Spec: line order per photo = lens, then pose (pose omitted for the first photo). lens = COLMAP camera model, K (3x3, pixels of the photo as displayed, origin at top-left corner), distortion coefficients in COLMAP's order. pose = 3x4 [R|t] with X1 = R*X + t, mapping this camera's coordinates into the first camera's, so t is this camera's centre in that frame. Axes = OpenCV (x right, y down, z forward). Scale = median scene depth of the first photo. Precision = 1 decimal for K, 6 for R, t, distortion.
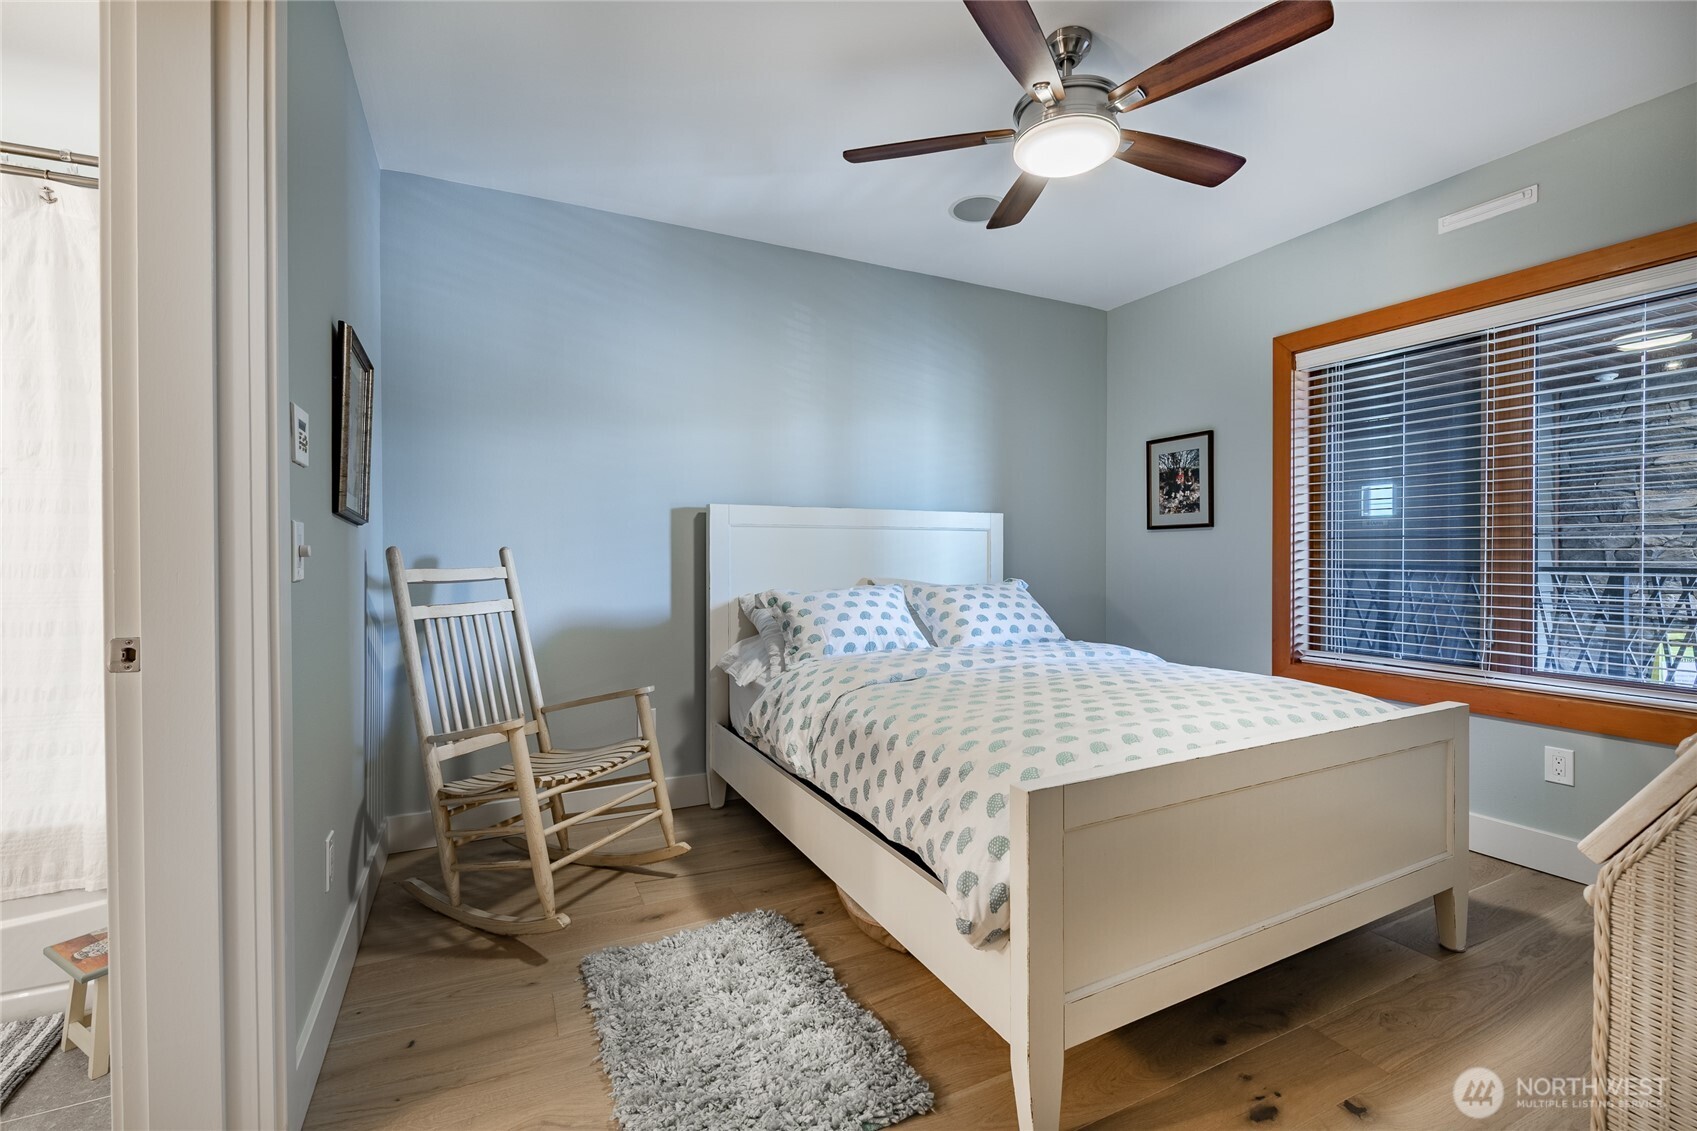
lens RADIAL K [[760.9, 0, 838.4], [0, 760.9, 555.1], [0, 0, 1]] dist [-0.001636, -0.001031]
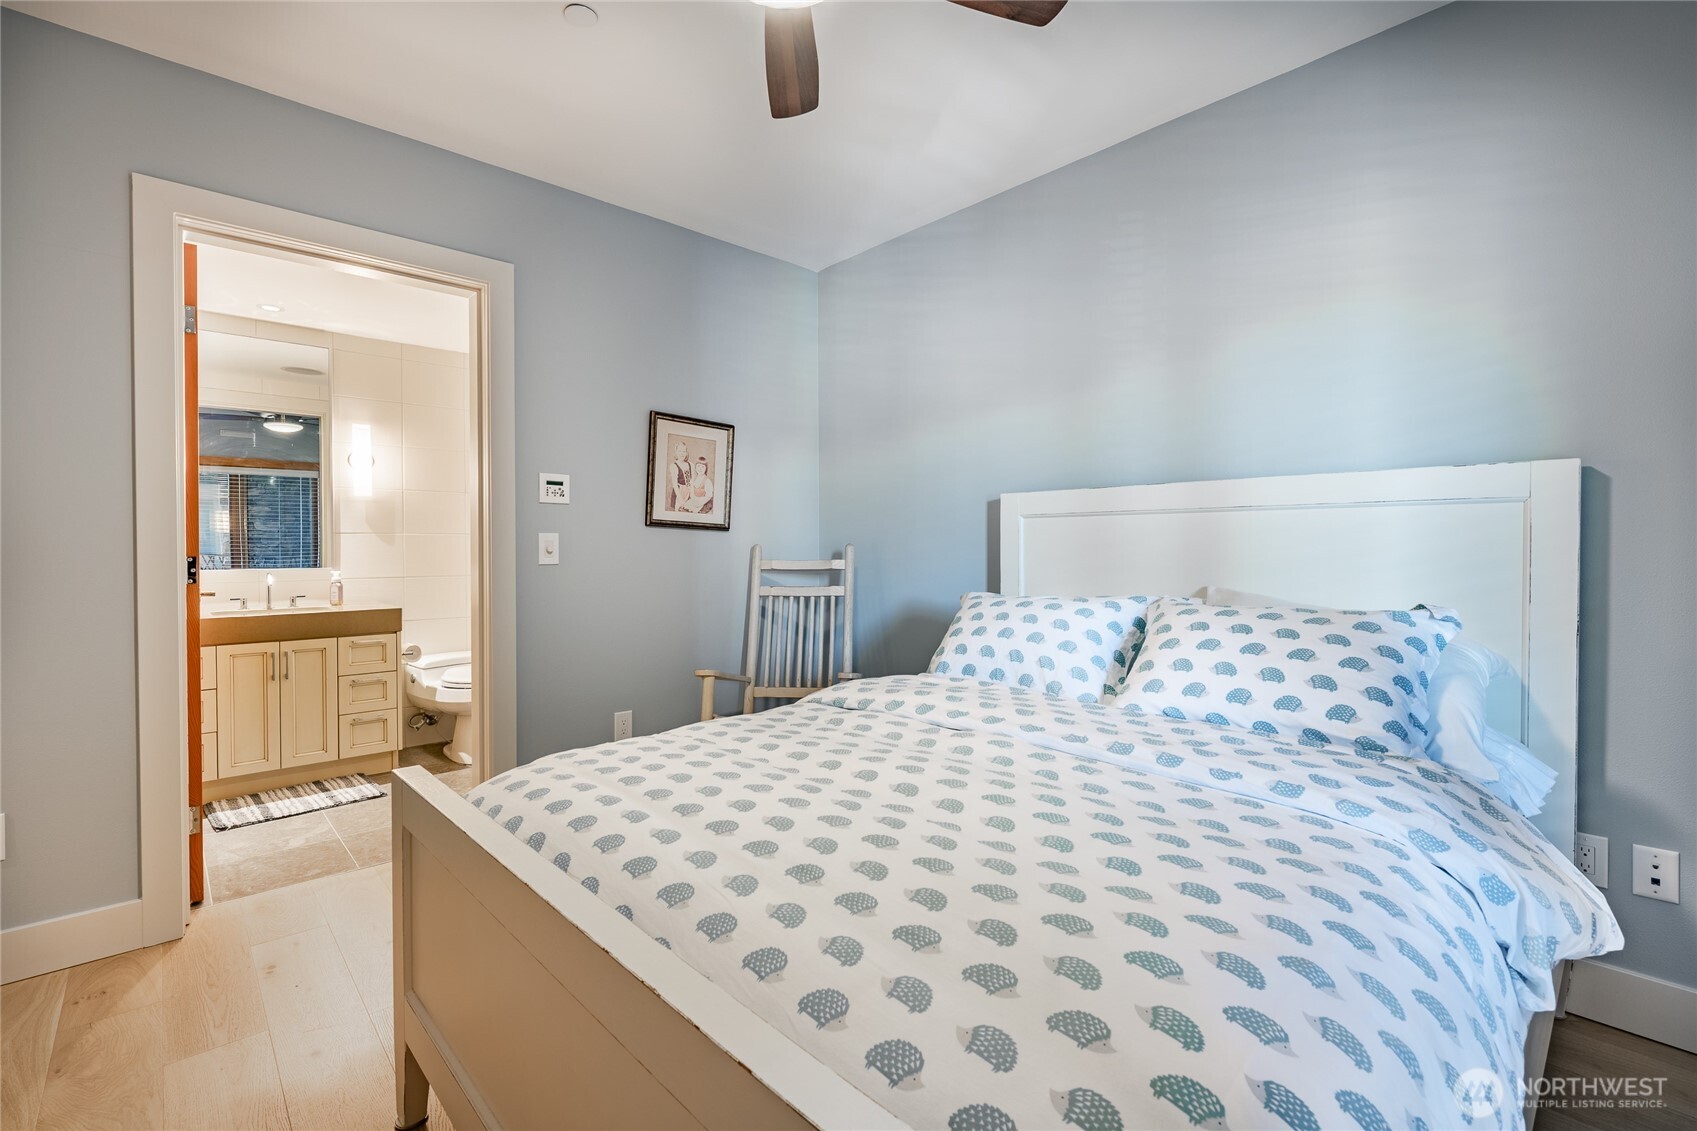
lens RADIAL K [[760.9, 0, 838.4], [0, 760.9, 555.1], [0, 0, 1]] dist [-0.001636, -0.001031]
pose [[0.248842, 0.010352, -0.968489, 0.736893], [-0.000739, 0.999945, 0.010499, -0.005186], [0.968544, -0.001896, 0.248836, 0.669391]]
